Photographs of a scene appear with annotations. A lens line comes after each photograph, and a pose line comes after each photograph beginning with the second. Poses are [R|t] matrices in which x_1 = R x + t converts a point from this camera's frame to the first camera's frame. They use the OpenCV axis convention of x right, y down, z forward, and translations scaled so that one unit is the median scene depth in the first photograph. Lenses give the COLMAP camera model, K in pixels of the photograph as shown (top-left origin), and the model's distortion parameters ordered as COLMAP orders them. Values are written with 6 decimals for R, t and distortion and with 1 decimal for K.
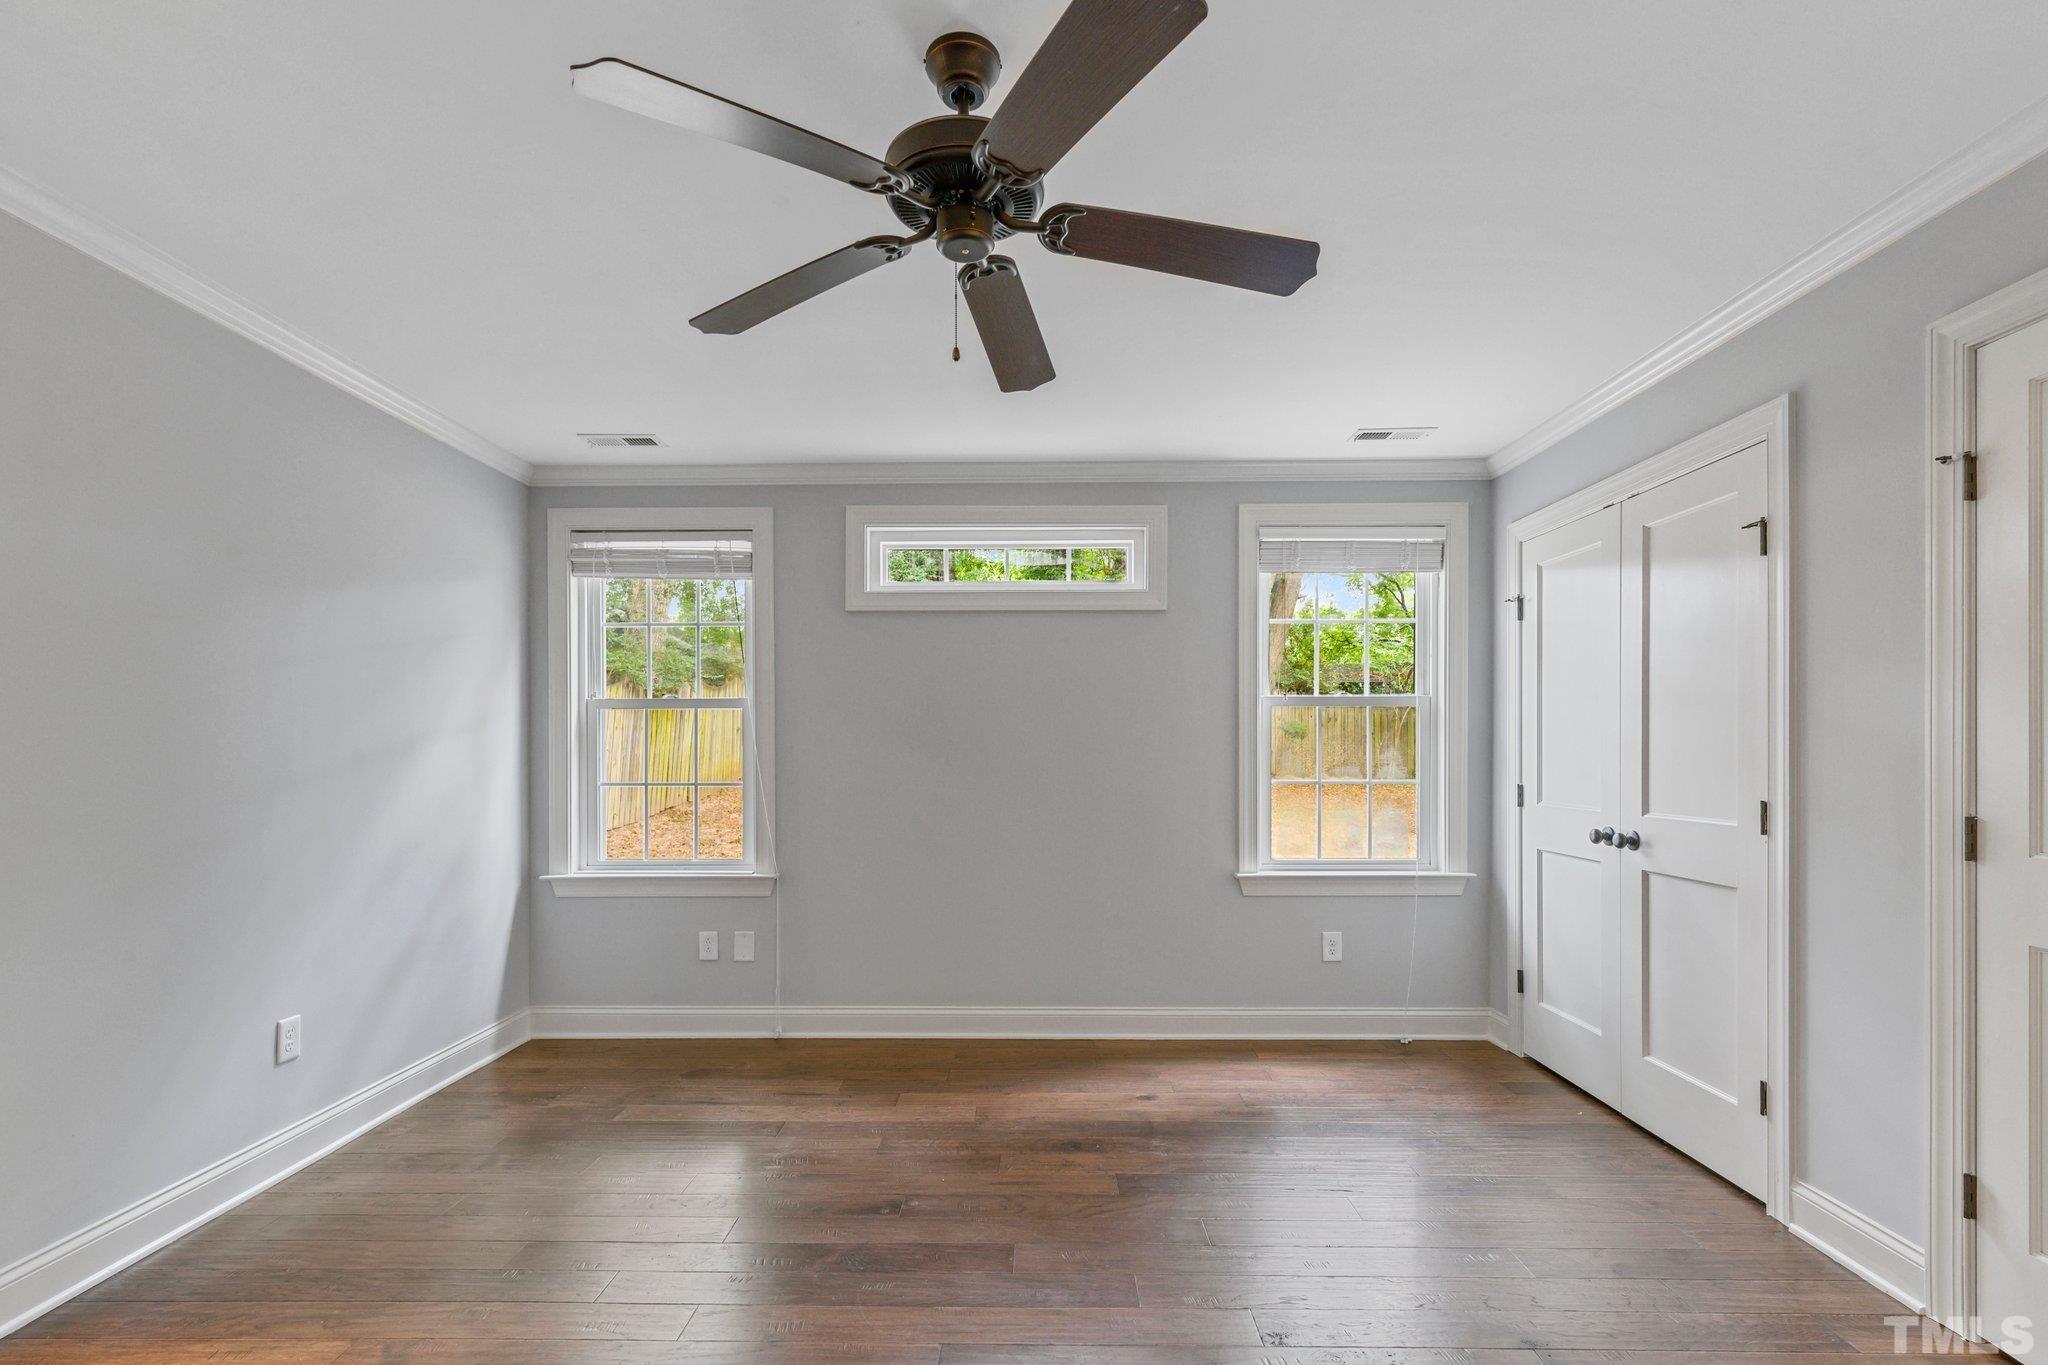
lens RADIAL K [[919.1, 0, 1025.7], [0, 919.1, 745.4], [0, 0, 1]] dist [0.002207, 0.000671]
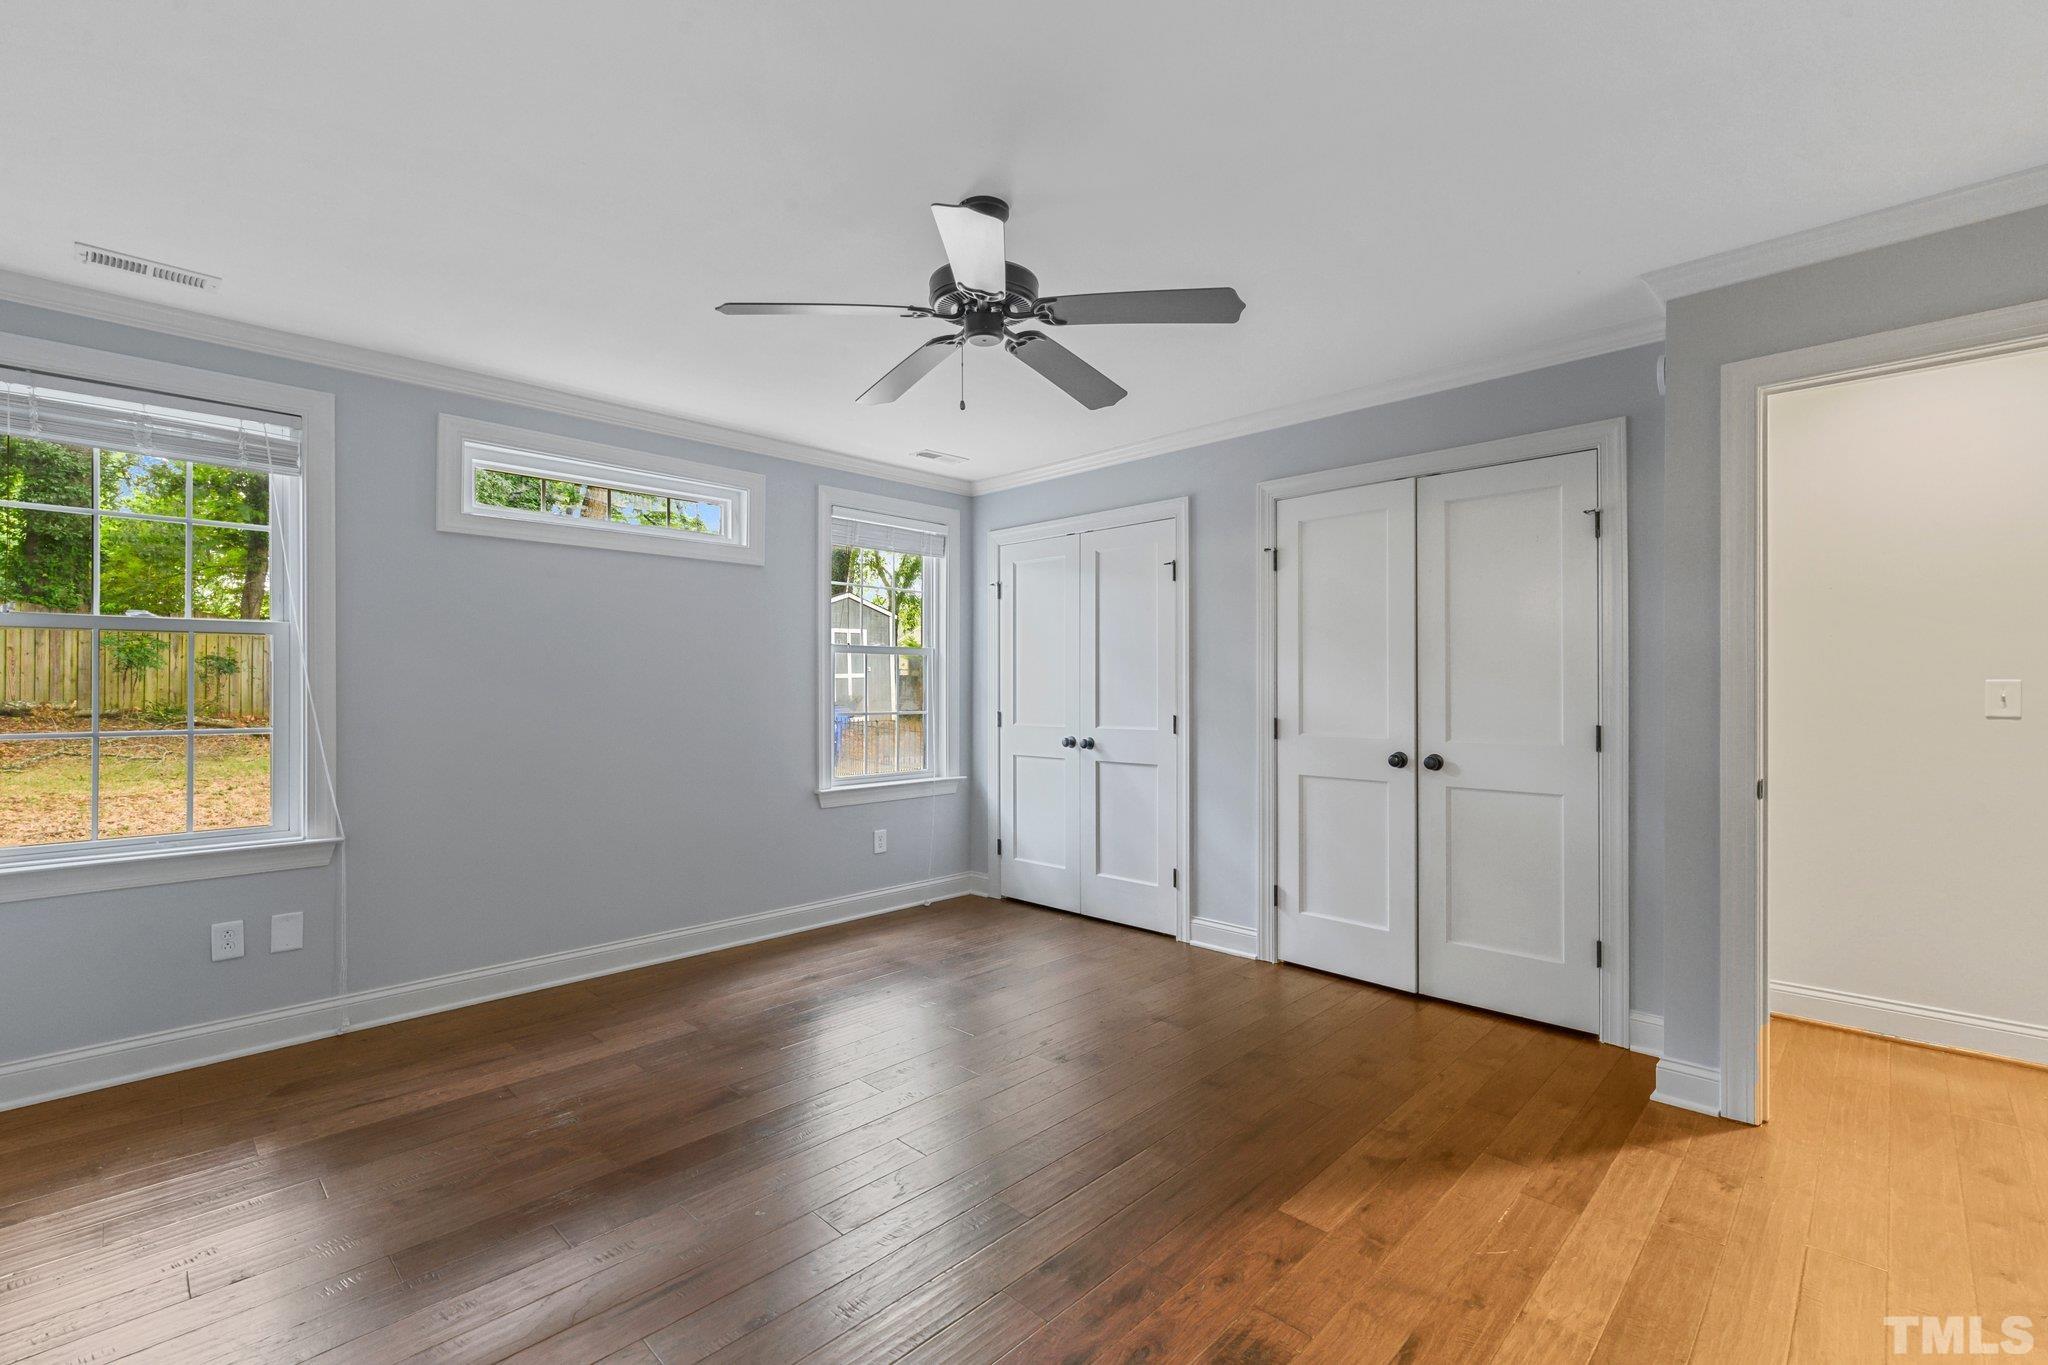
lens RADIAL K [[891.7, 0, 1021.1], [0, 891.7, 678.0], [0, 0, 1]] dist [0.000783, 0.000238]
pose [[0.692669, 0.008949, 0.721200, -0.457063], [-0.002507, 0.999947, -0.010001, 0.003372], [-0.721252, 0.005120, 0.692654, -0.003526]]
